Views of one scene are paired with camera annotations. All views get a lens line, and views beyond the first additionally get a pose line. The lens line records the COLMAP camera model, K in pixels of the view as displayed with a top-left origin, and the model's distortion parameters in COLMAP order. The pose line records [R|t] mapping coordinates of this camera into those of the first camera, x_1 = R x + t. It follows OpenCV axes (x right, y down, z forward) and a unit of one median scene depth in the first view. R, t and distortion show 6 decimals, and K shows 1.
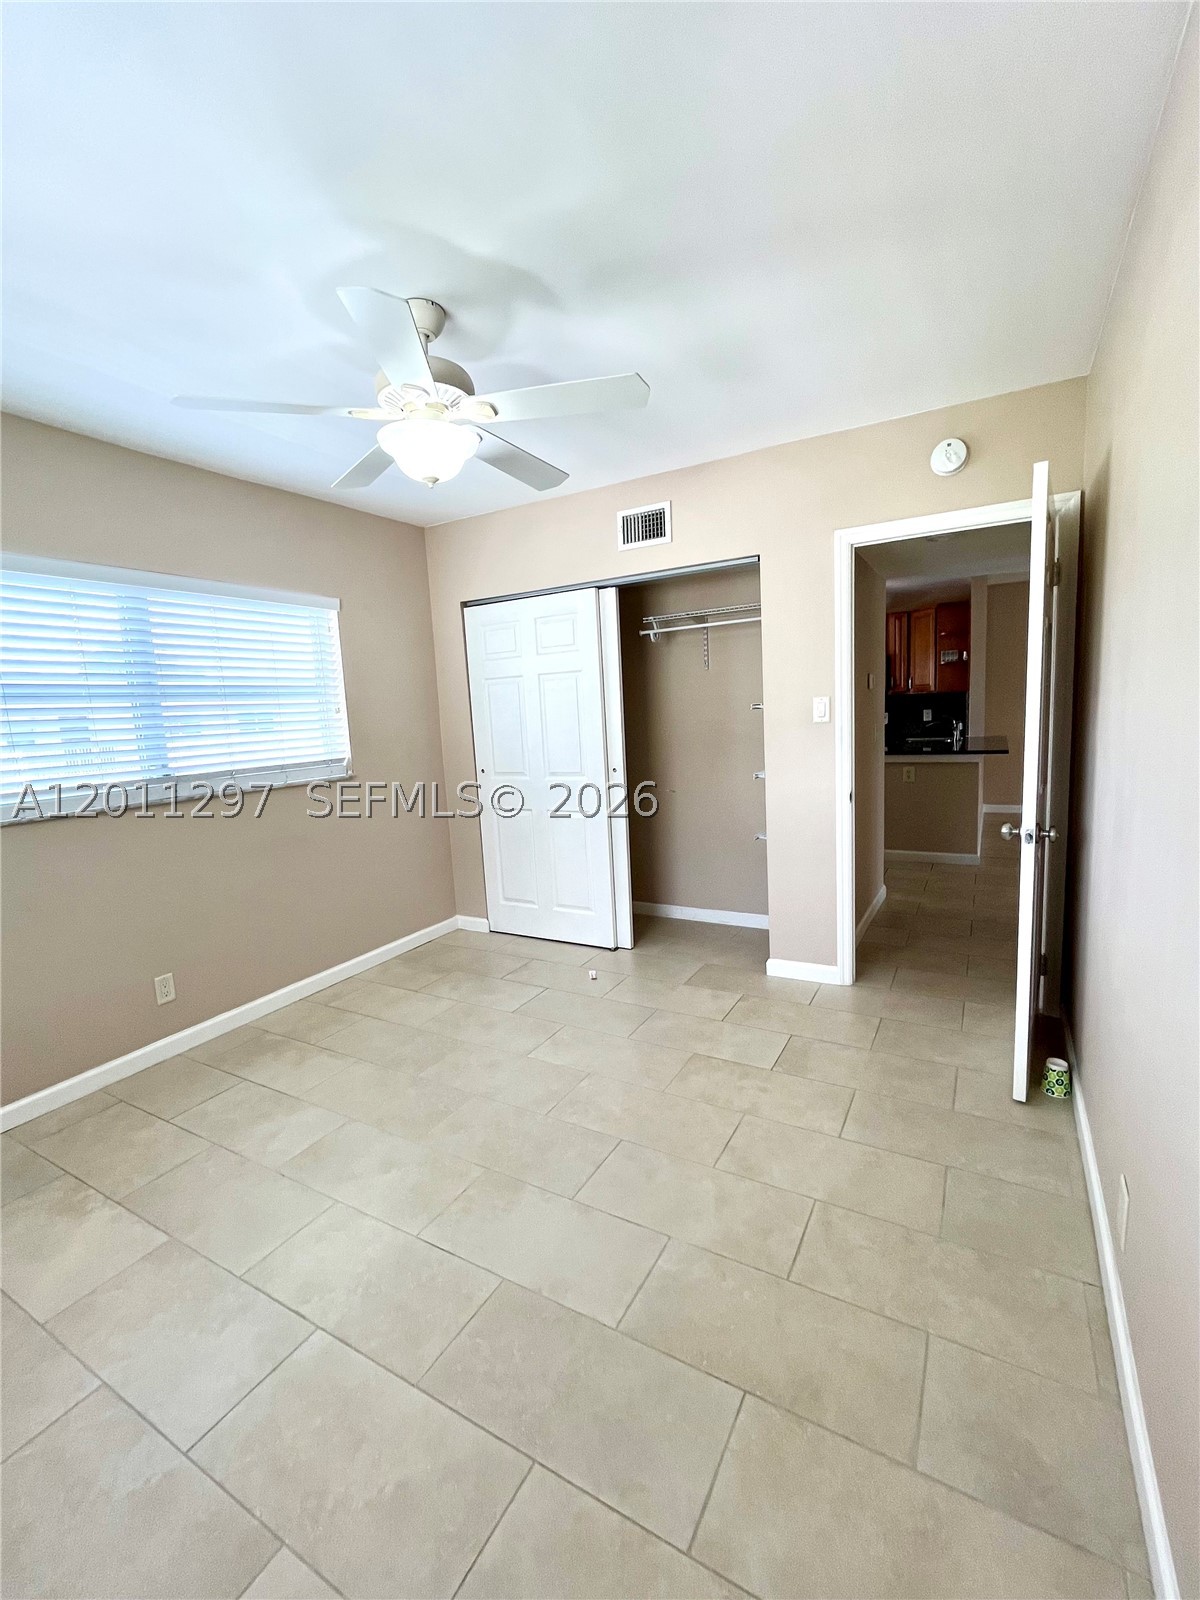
lens RADIAL K [[678.8, 0, 599.1], [0, 678.8, 797.1], [0, 0, 1]] dist [-0.001029, 0.000307]
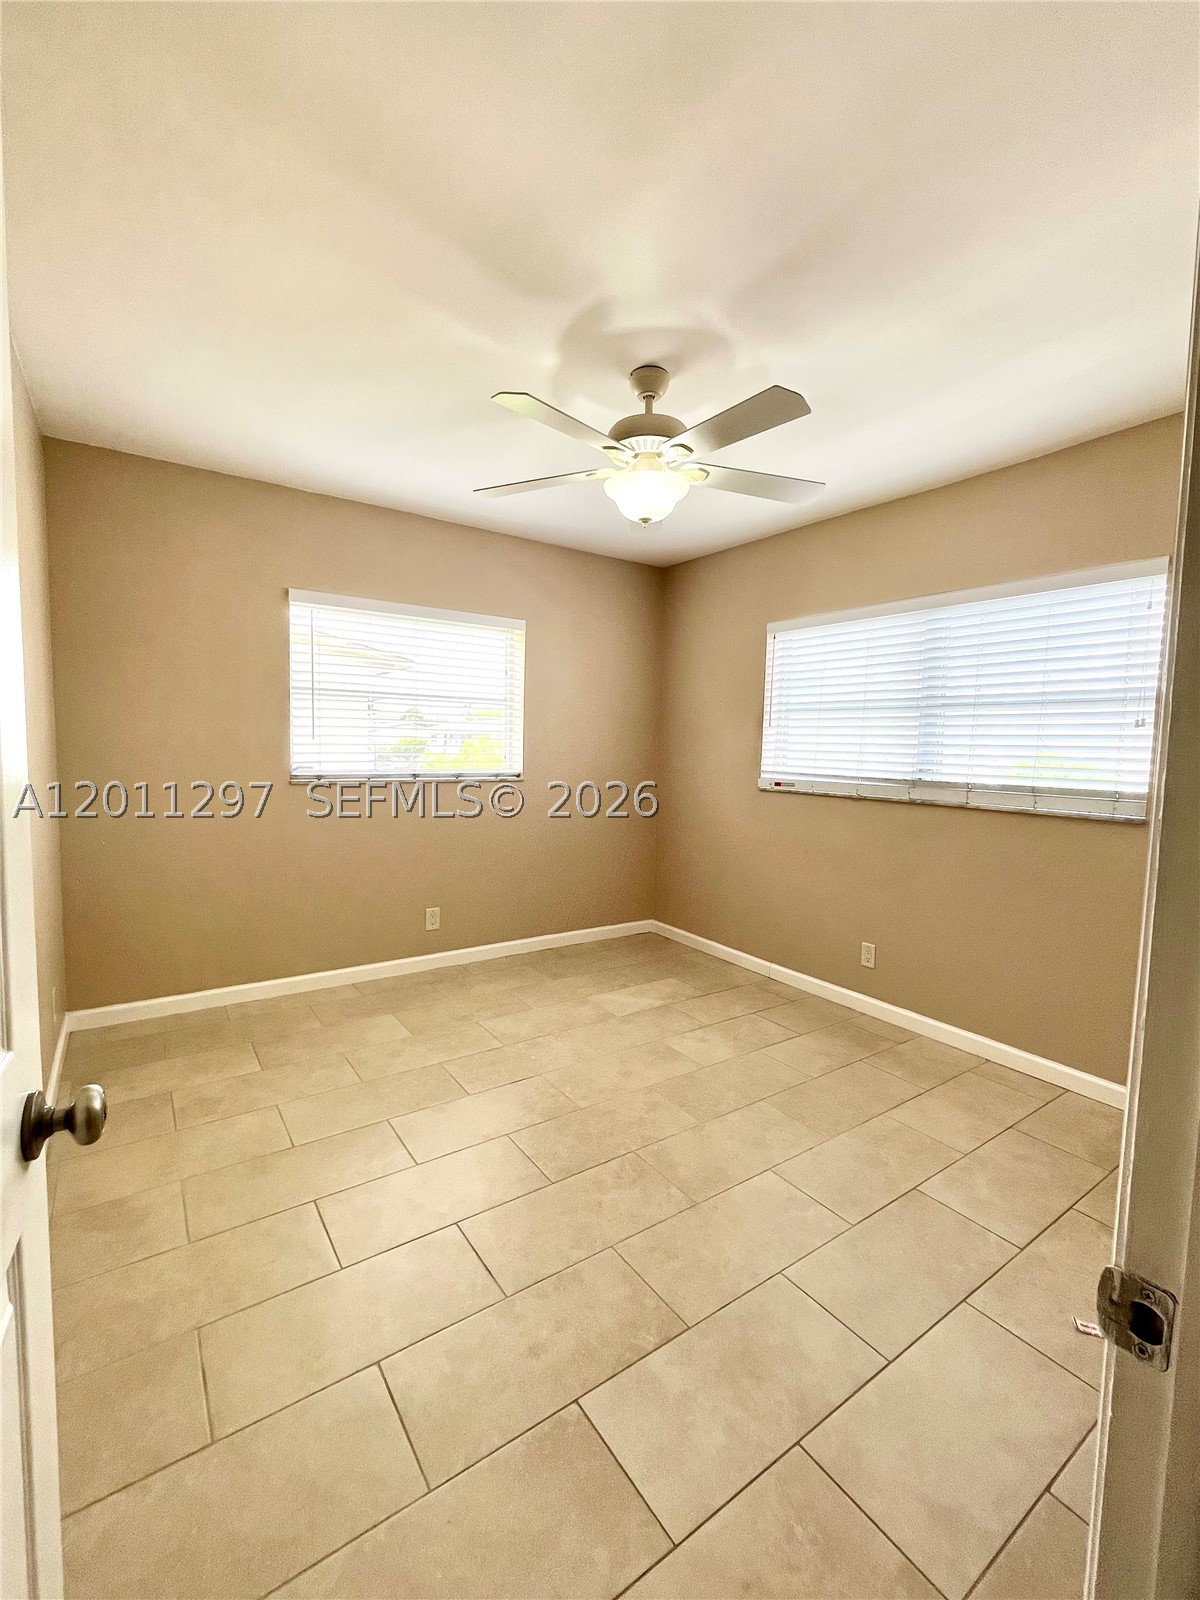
lens RADIAL K [[678.8, 0, 602.9], [0, 678.8, 799.0], [0, 0, 1]] dist [-0.001029, 0.000307]
pose [[-0.418116, 0.114105, -0.901199, 0.587900], [-0.120412, 0.976363, 0.179487, -0.139572], [0.900378, 0.183562, -0.394493, 0.998979]]
